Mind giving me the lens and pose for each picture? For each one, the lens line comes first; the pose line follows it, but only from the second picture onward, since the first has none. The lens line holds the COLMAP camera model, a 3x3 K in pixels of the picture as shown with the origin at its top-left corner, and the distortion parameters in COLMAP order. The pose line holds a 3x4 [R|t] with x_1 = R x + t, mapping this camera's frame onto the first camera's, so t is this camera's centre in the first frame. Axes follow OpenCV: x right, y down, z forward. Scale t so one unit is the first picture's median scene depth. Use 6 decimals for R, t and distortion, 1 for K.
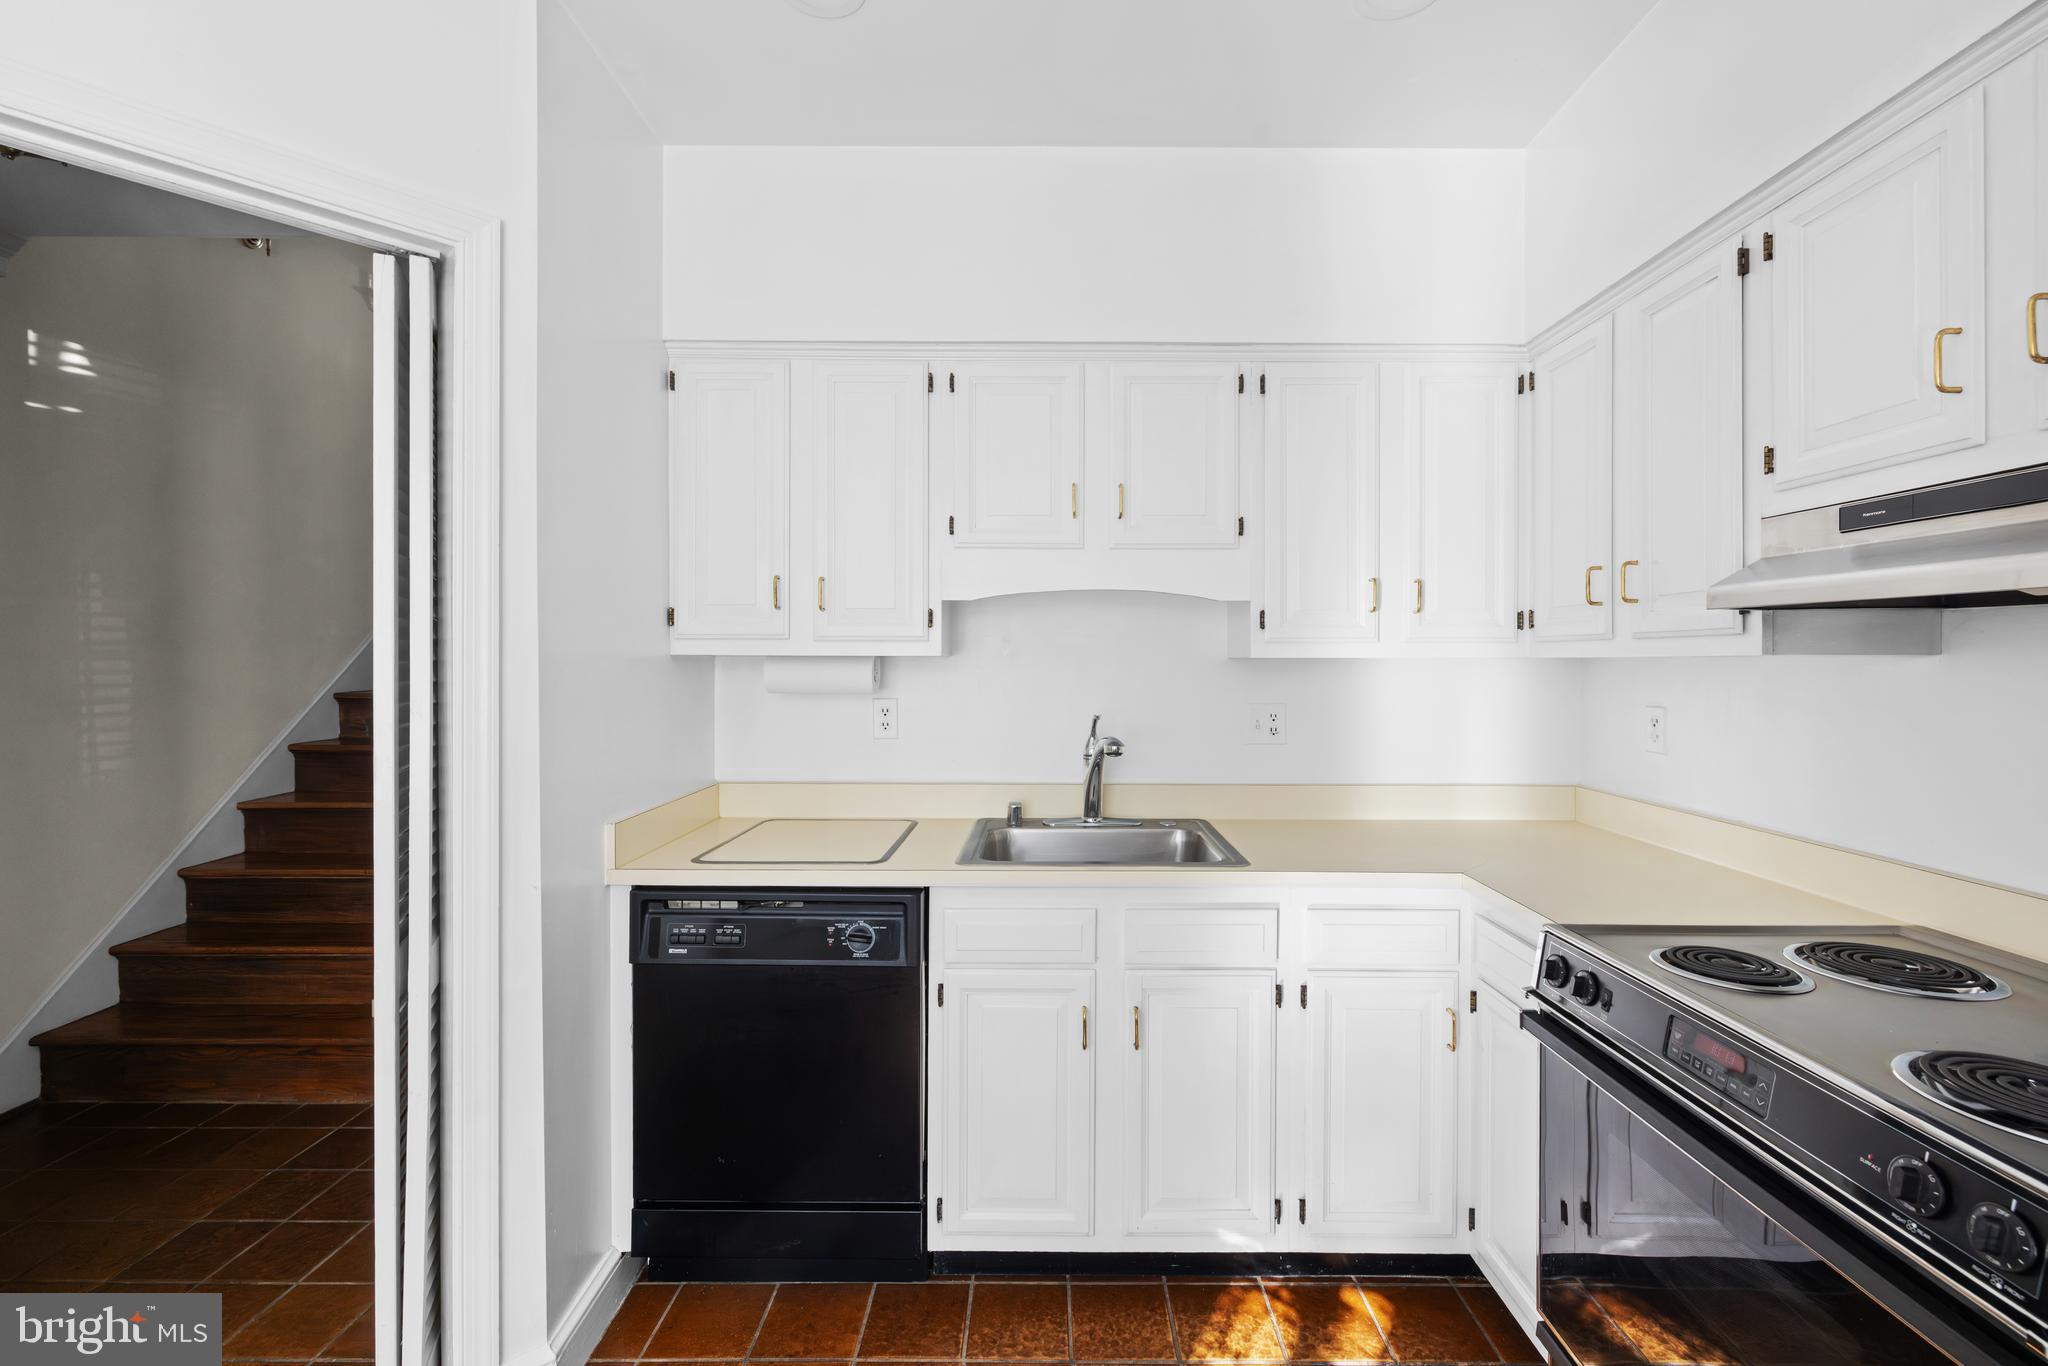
lens RADIAL K [[877.0, 0, 1015.2], [0, 877.0, 669.9], [0, 0, 1]] dist [0.003248, 0.000478]
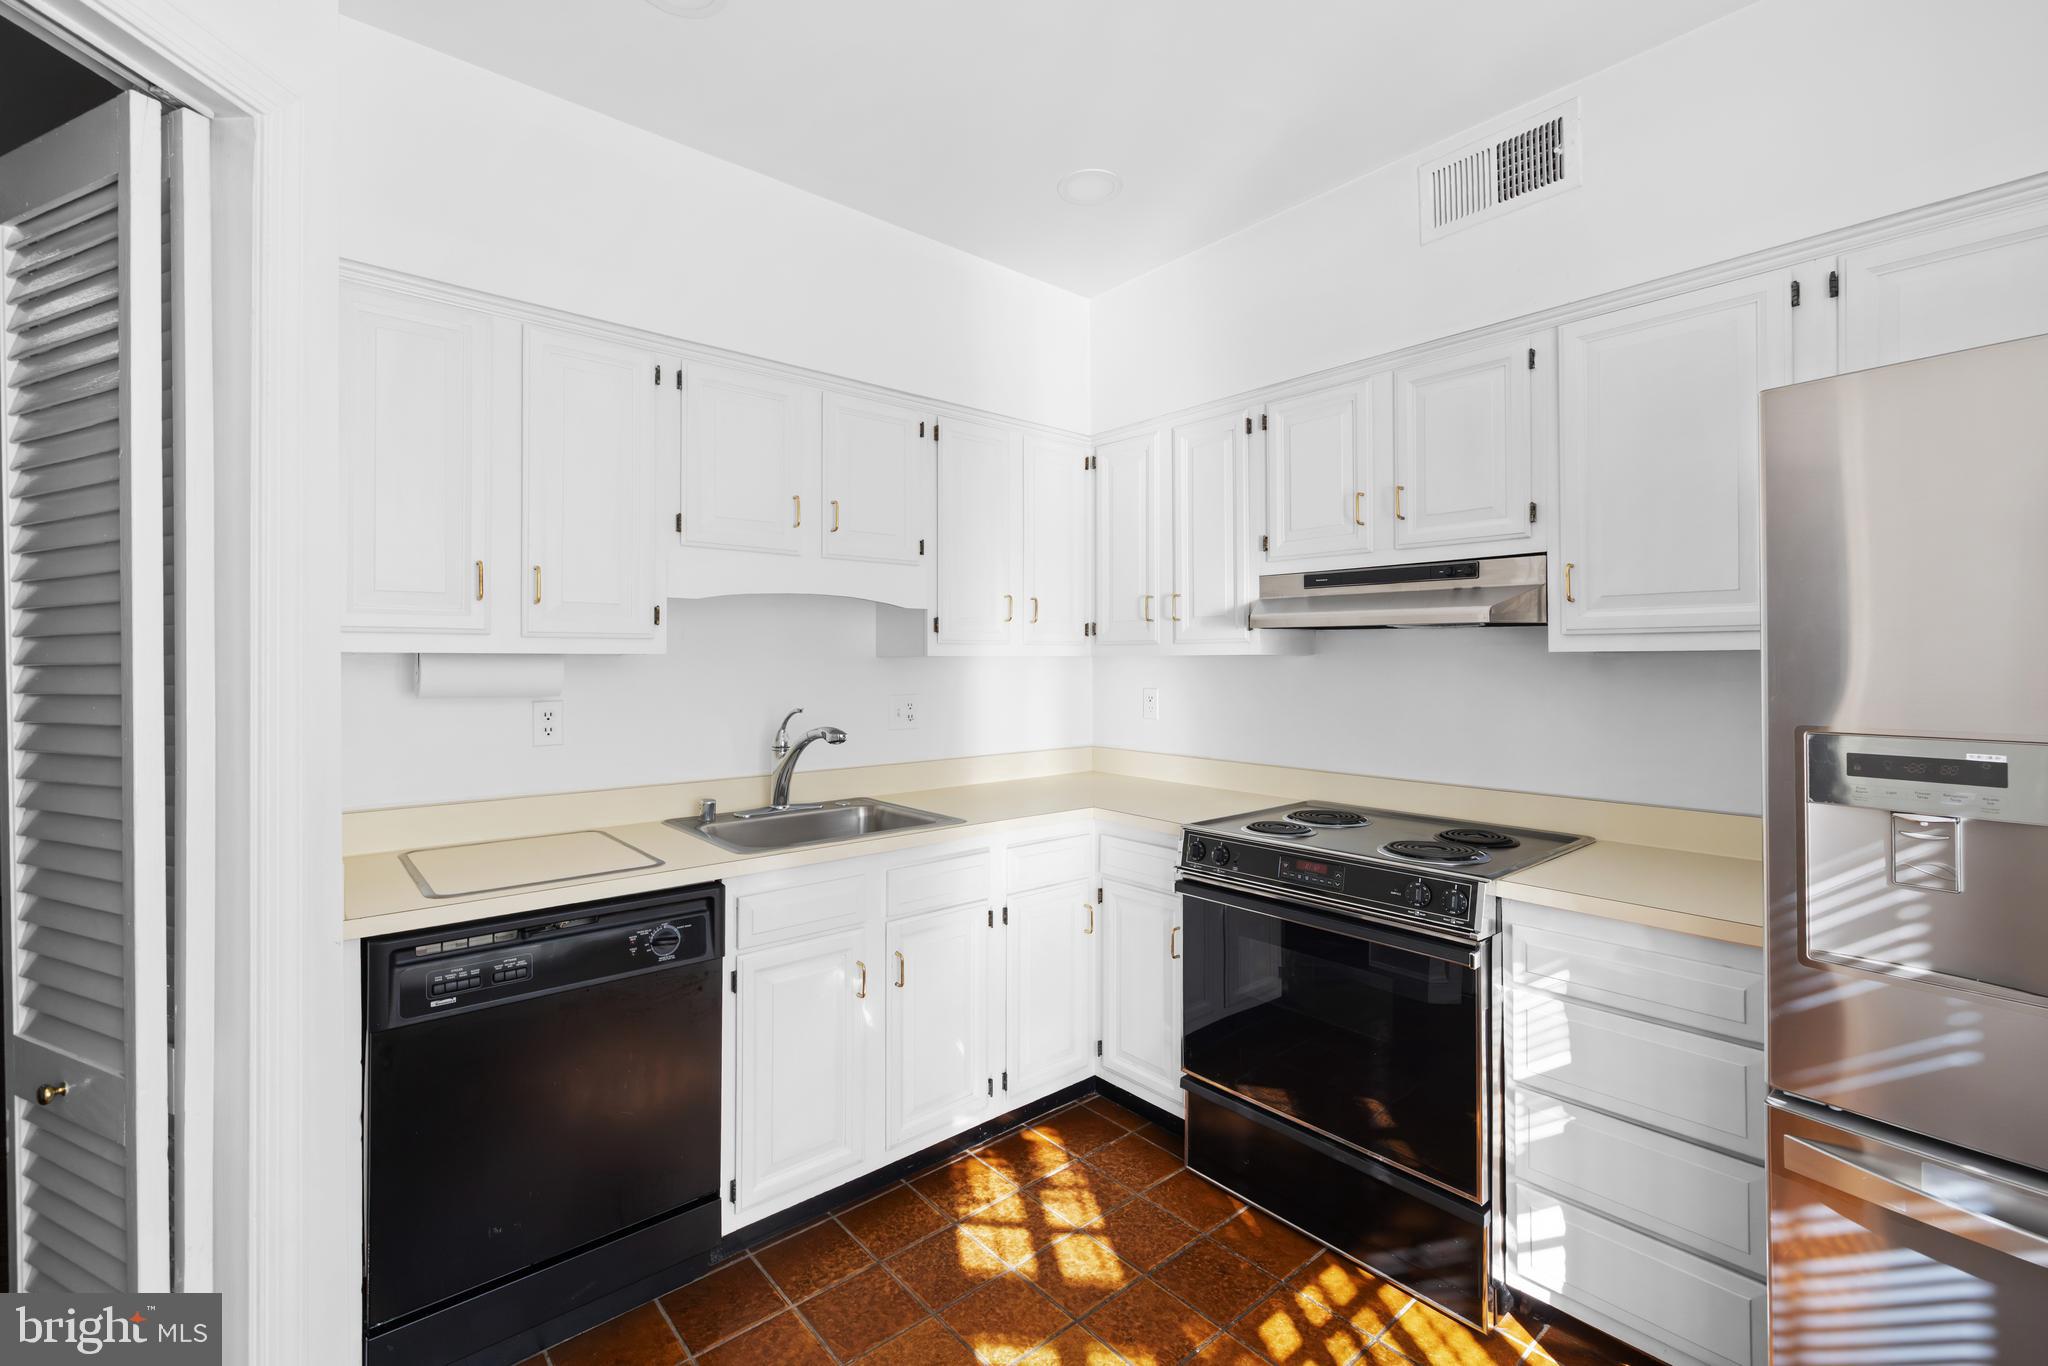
lens RADIAL K [[887.4, 0, 1022.8], [0, 887.4, 663.9], [0, 0, 1]] dist [0.001051, 0.000493]
pose [[0.754386, -0.005118, 0.656411, -0.511722], [0.009652, 0.999948, -0.003296, 0.002845], [-0.656360, 0.008822, 0.754396, -0.014021]]
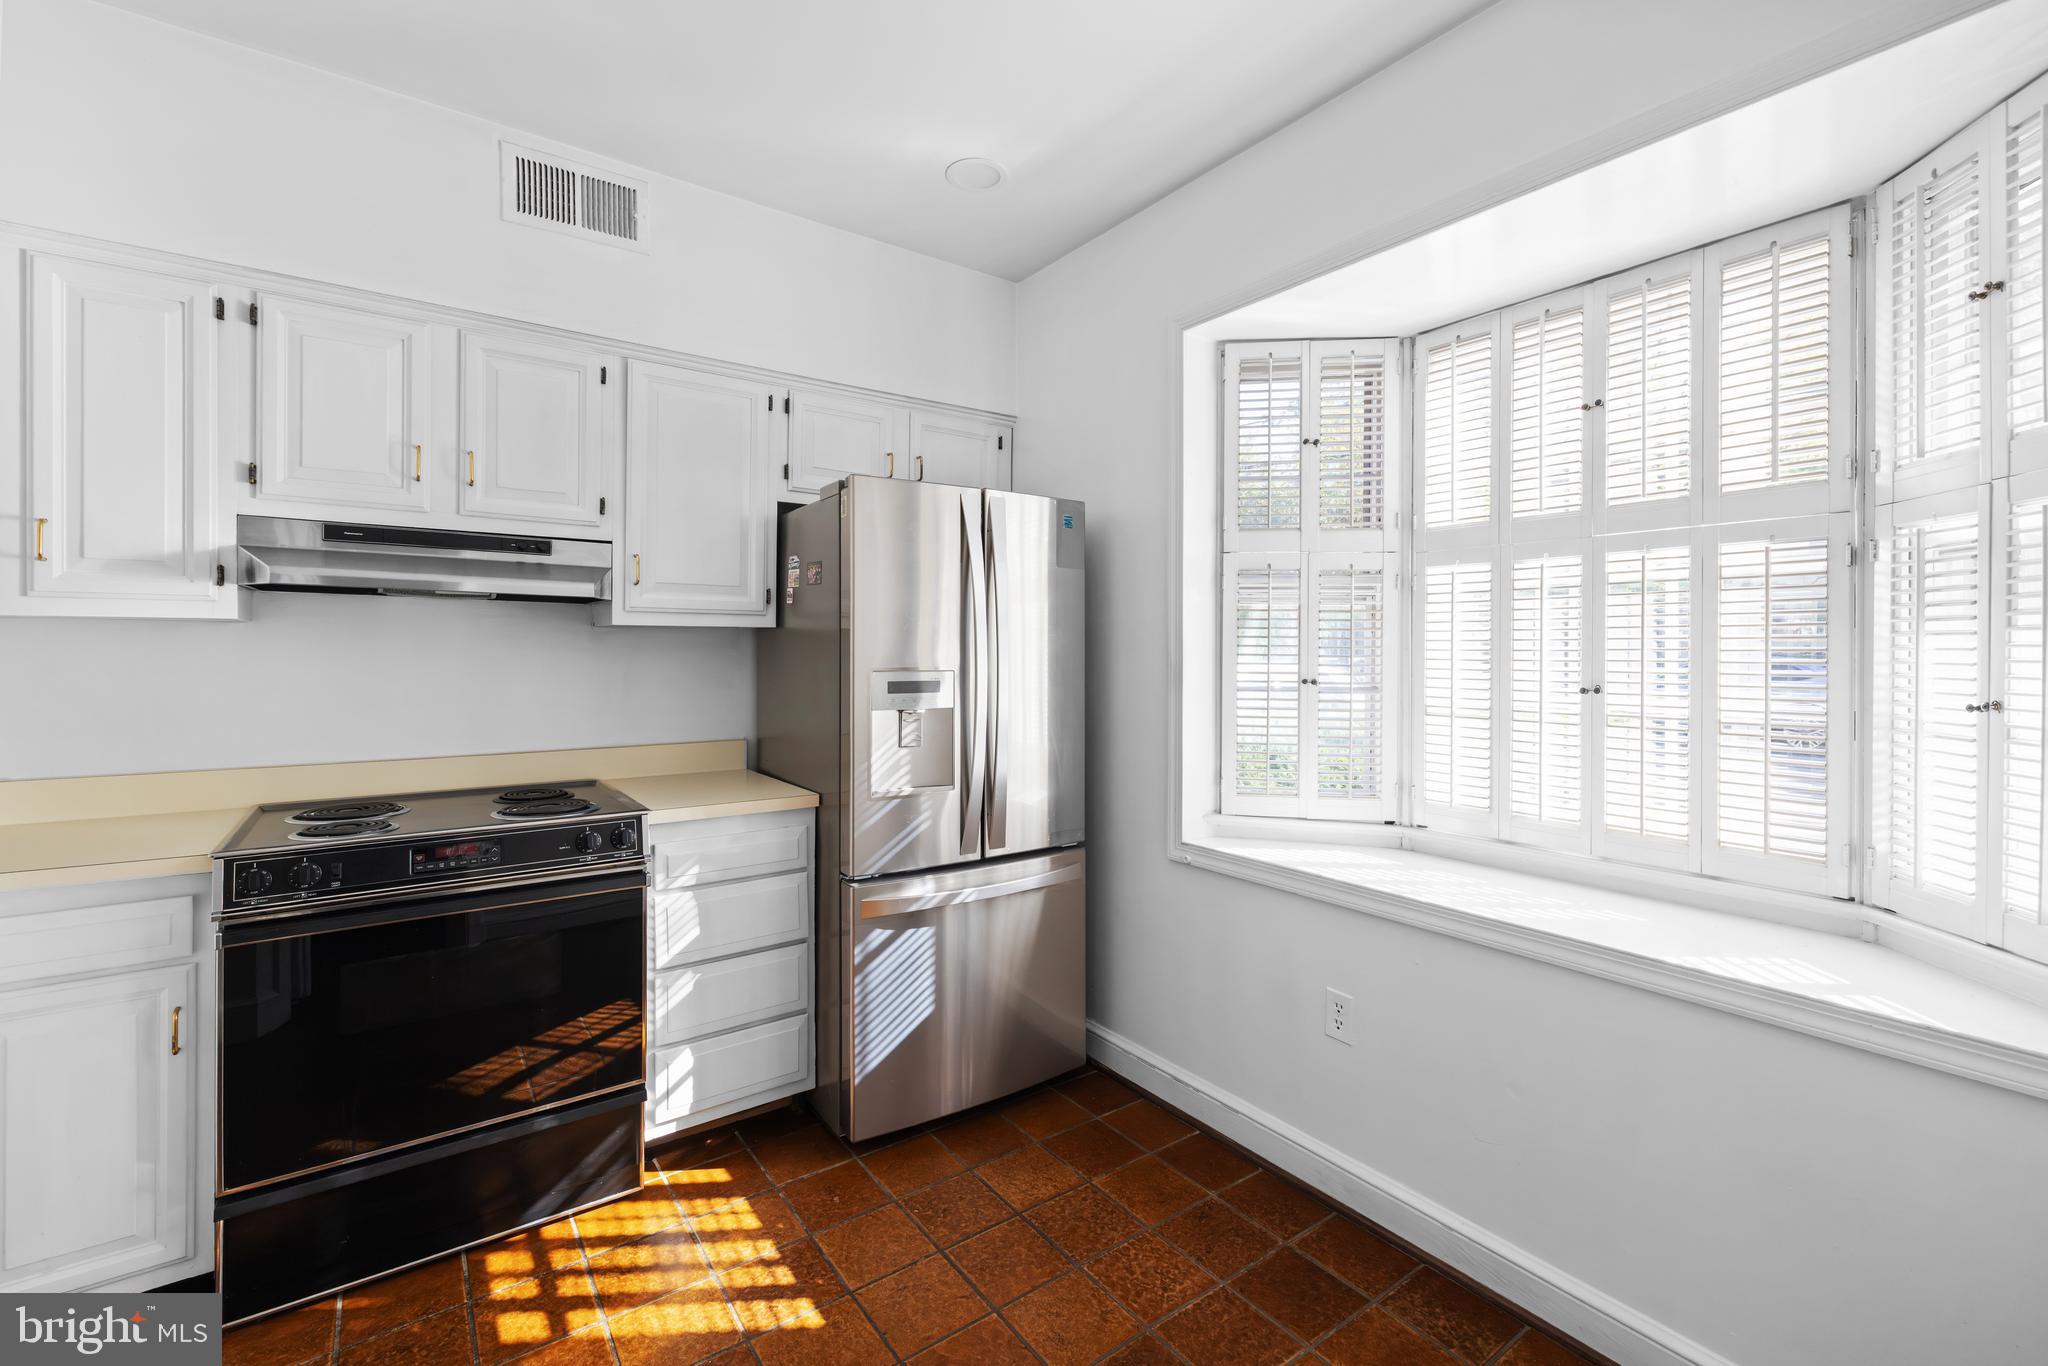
lens RADIAL K [[877.0, 0, 1015.2], [0, 877.0, 669.9], [0, 0, 1]] dist [0.003248, 0.000478]
pose [[-0.591225, -0.020928, 0.806235, -0.700405], [0.004818, 0.999554, 0.029479, 0.021301], [-0.806492, 0.021313, -0.590861, 0.647973]]
